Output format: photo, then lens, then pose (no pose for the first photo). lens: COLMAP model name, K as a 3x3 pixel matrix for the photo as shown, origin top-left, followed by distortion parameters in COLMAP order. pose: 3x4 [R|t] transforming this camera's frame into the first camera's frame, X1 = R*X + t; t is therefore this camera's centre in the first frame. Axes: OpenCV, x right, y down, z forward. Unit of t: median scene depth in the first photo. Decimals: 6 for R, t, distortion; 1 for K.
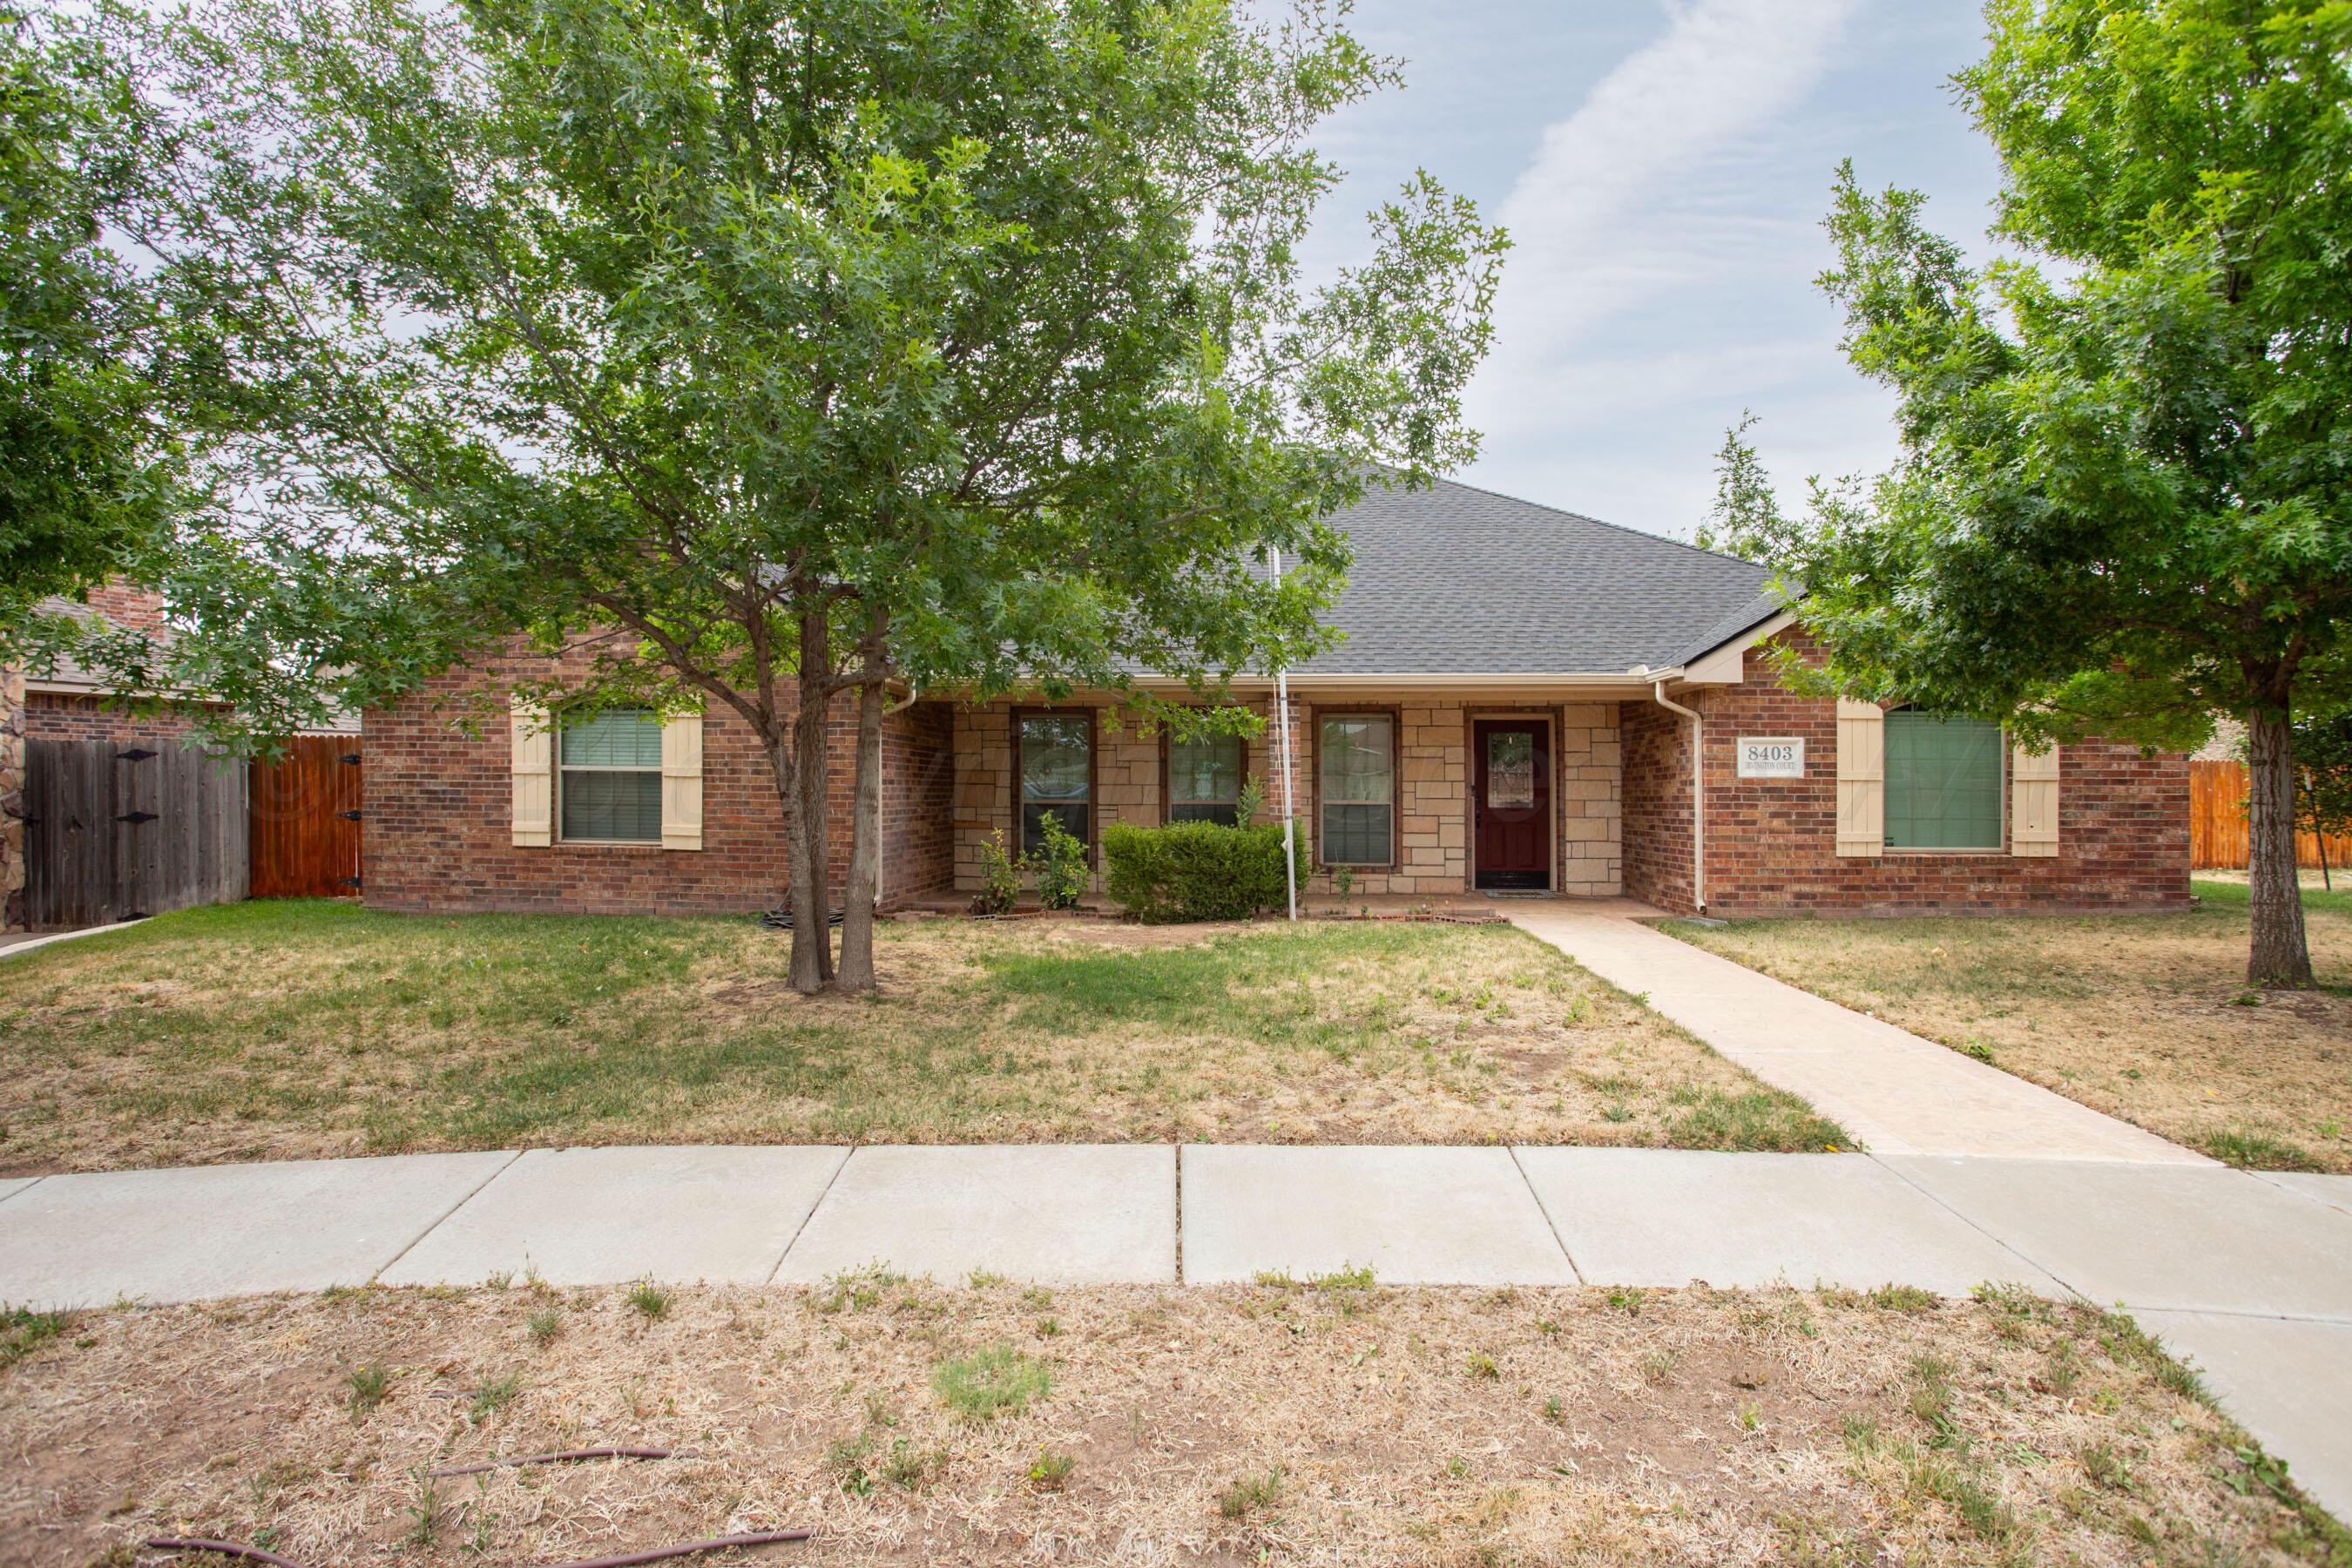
lens RADIAL K [[1172.1, 0, 1175.1], [0, 1172.1, 770.4], [0, 0, 1]] dist [-0.030140, 0.000100]
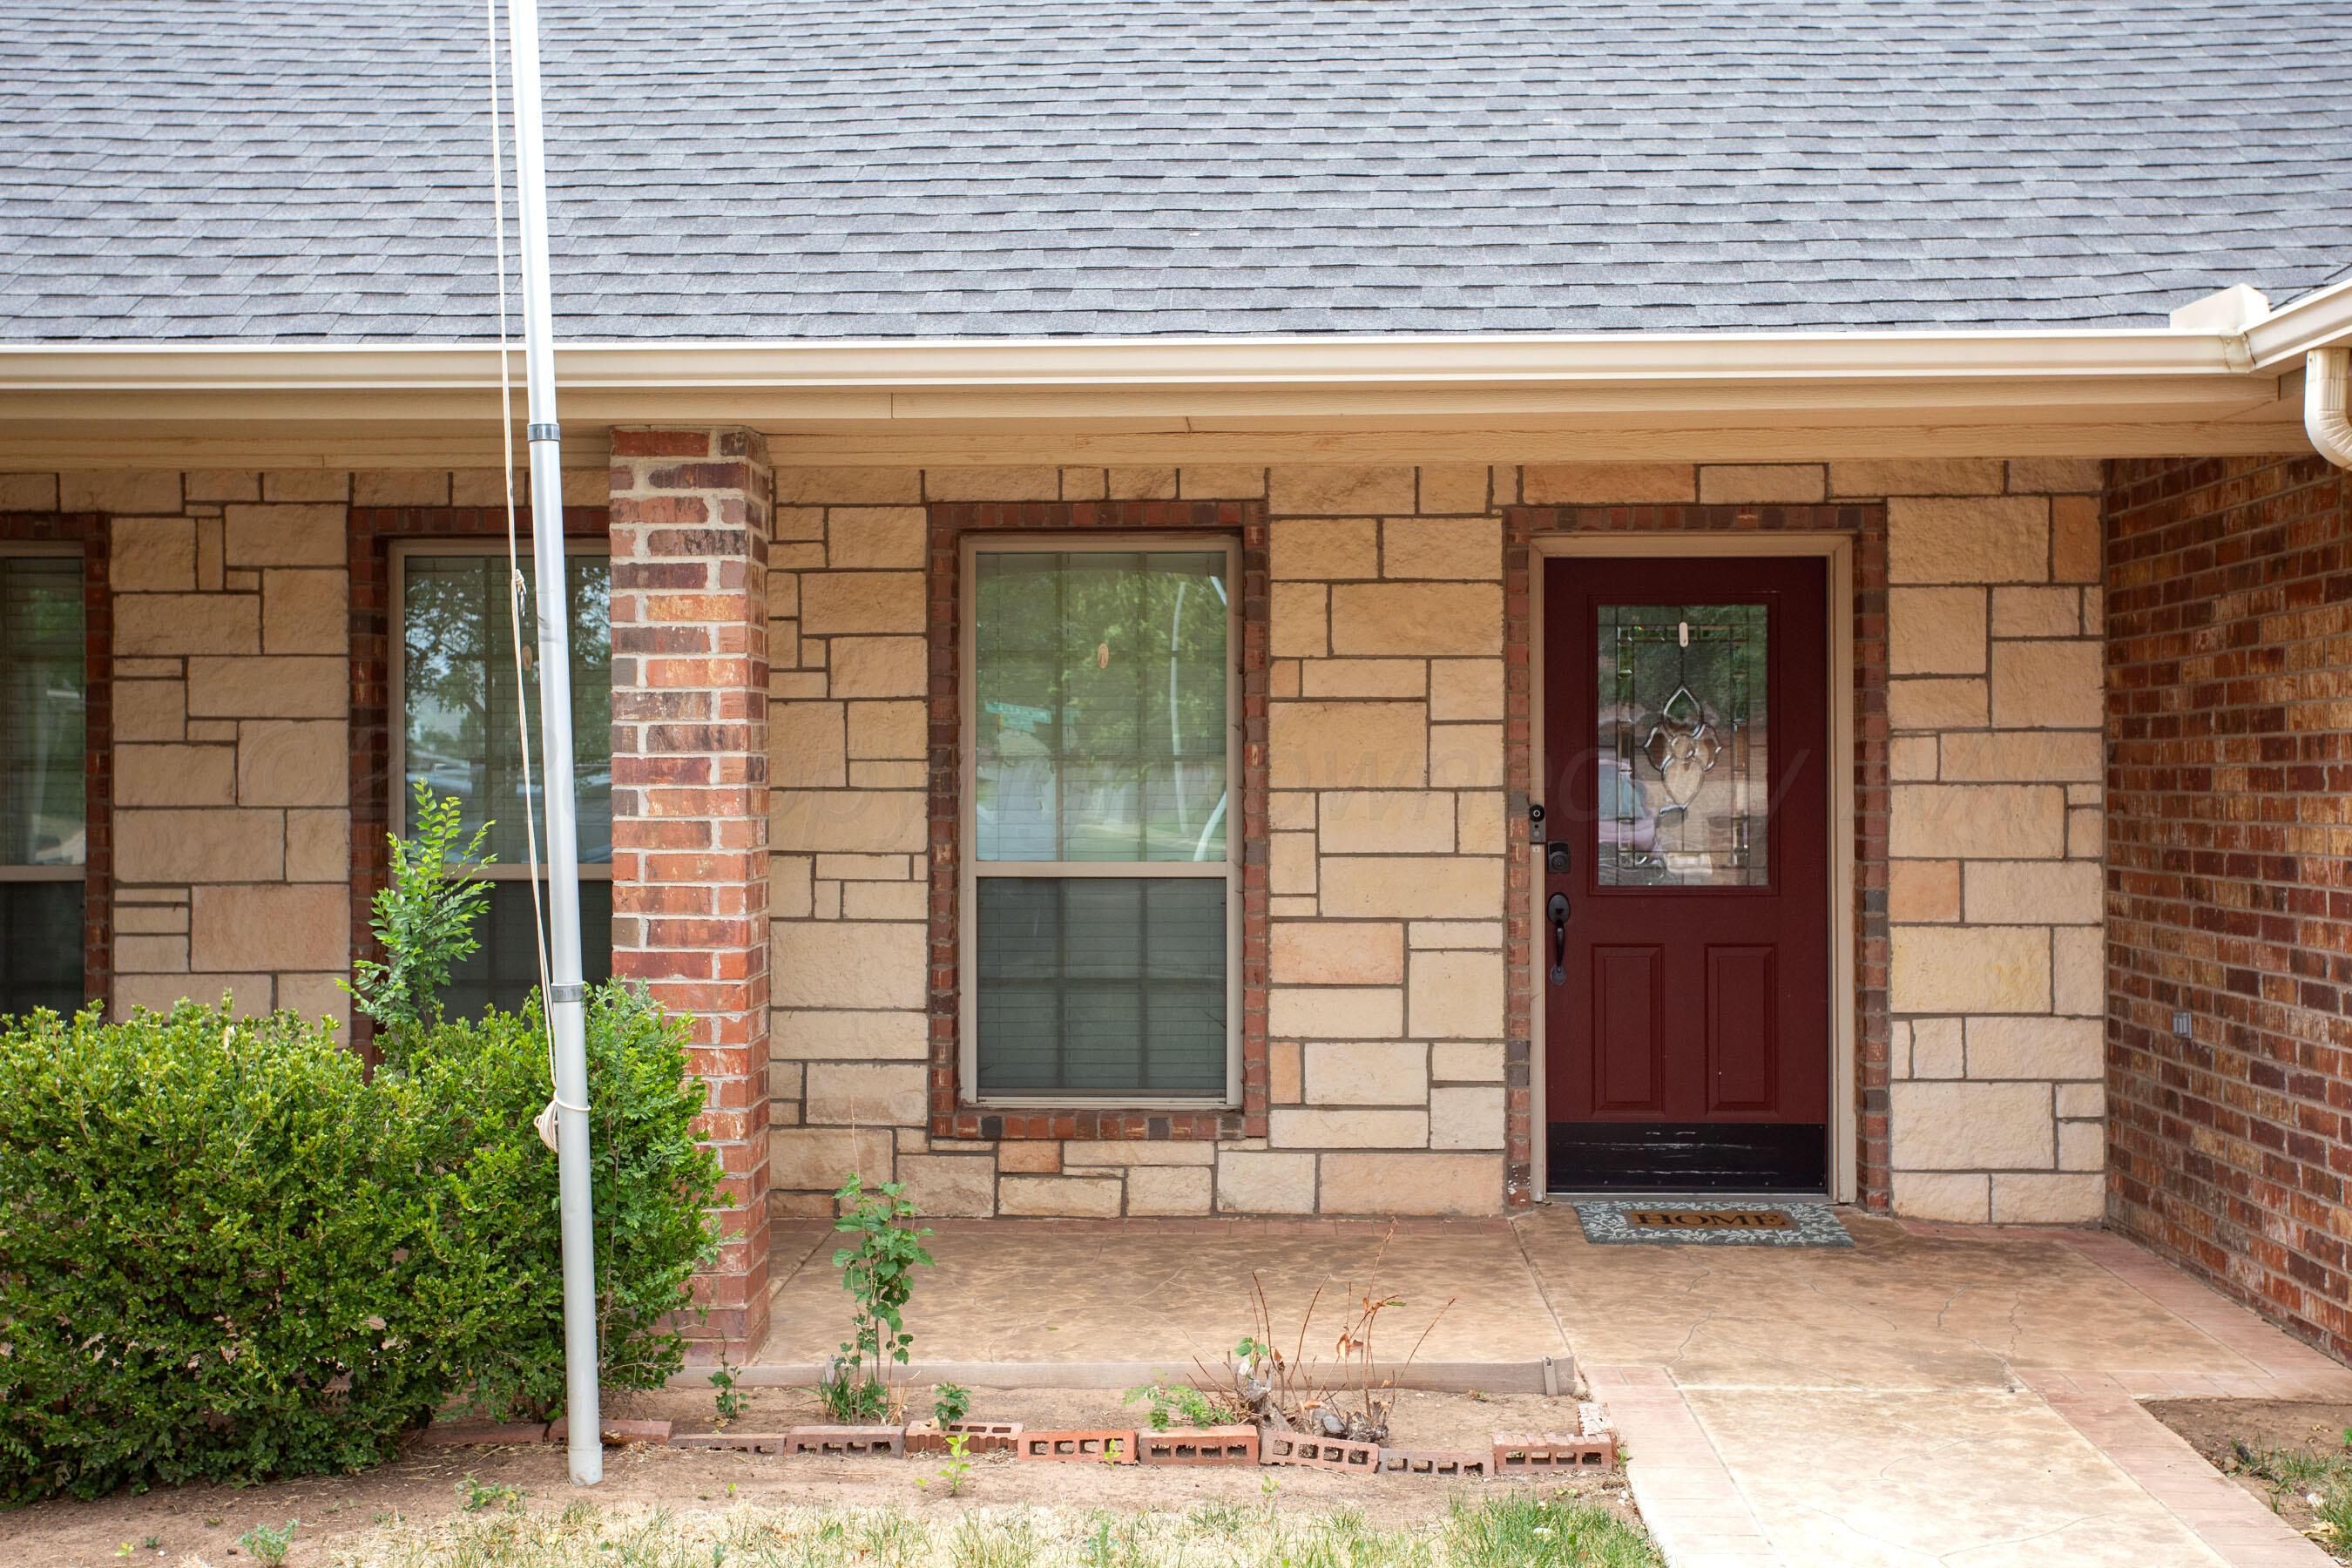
lens RADIAL K [[2294.3, 0, 1175.2], [0, 2294.3, 791.1], [0, 0, 1]] dist [0.053317, 0.000000]
pose [[0.999949, -0.003600, 0.009401, 0.168355], [0.003272, 0.999392, 0.034721, -0.008623], [-0.009521, -0.034688, 0.999353, 0.482367]]
